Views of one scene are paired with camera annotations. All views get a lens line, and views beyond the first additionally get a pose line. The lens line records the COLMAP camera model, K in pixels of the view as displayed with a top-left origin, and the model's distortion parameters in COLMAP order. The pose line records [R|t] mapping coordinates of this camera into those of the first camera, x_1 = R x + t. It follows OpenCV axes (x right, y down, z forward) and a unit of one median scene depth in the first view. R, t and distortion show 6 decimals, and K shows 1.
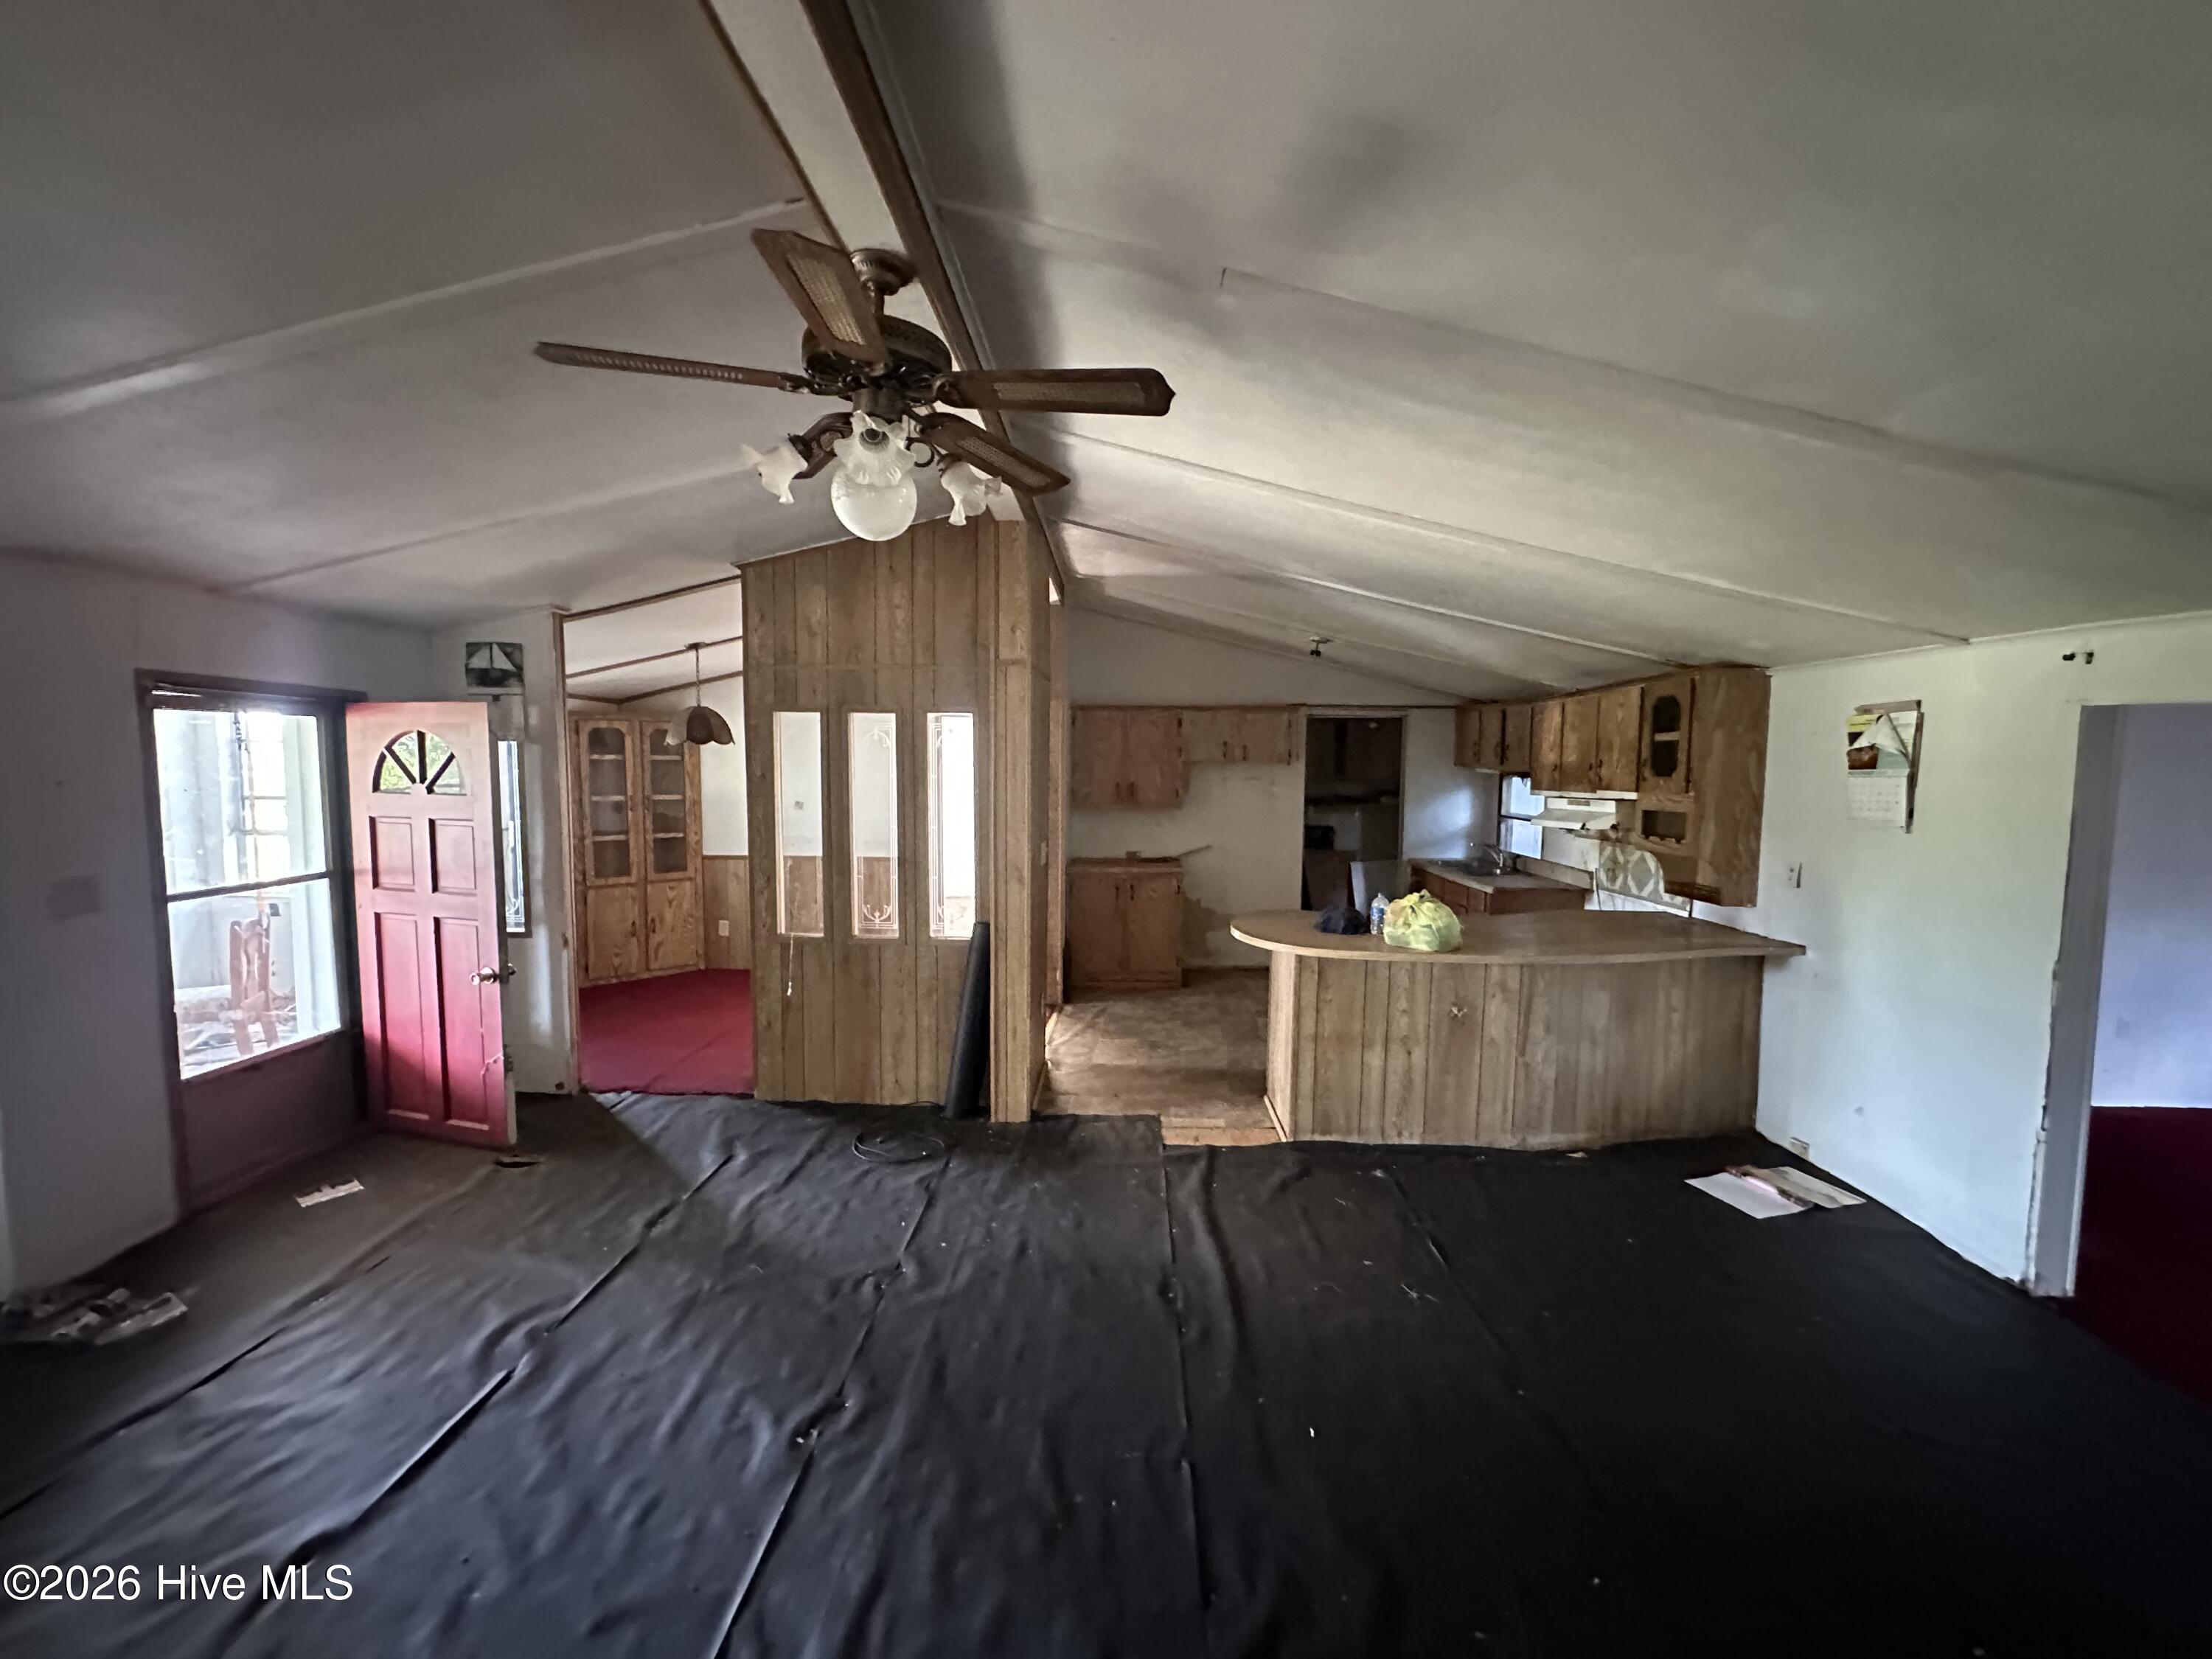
lens RADIAL K [[896.9, 0, 1106.0], [0, 896.9, 829.5], [0, 0, 1]] dist [-0.000067, -0.000010]
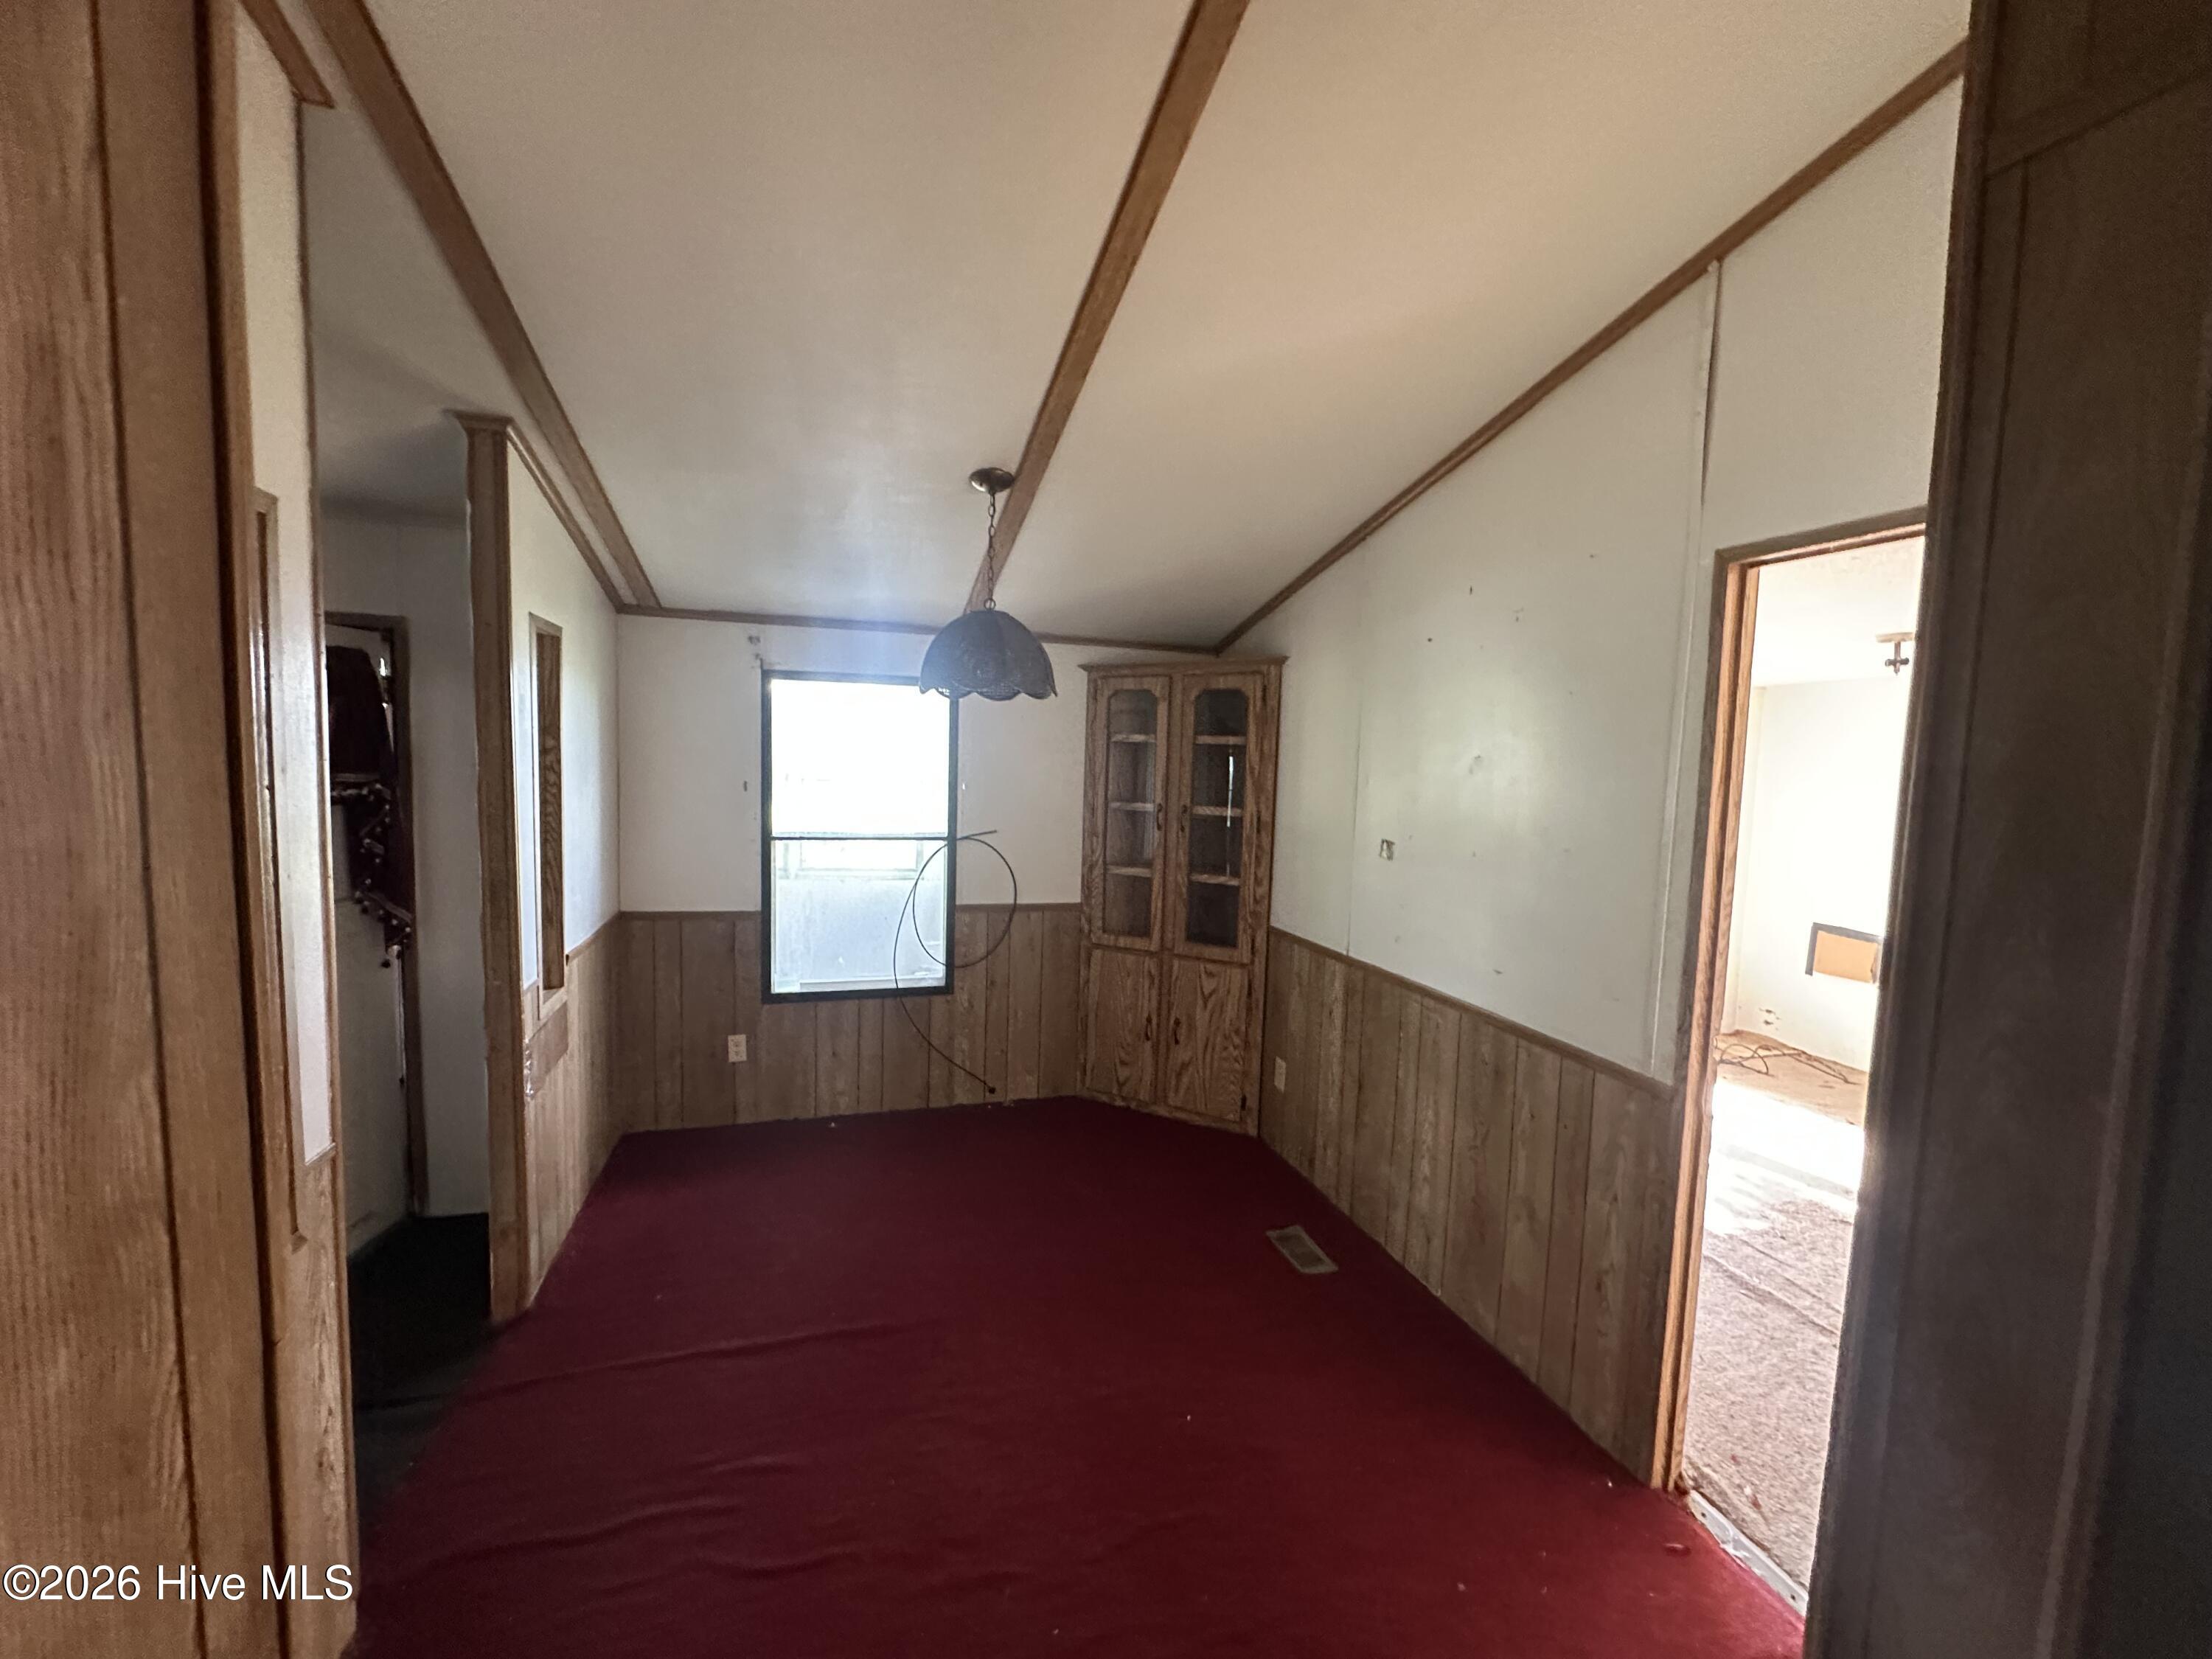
lens RADIAL K [[896.9, 0, 1106.0], [0, 896.9, 829.5], [0, 0, 1]] dist [-0.000067, -0.000010]
pose [[0.318132, 0.080090, -0.944657, 0.015352], [-0.095000, 0.994103, 0.052290, -0.047984], [0.943275, 0.073107, 0.323865, 0.765627]]
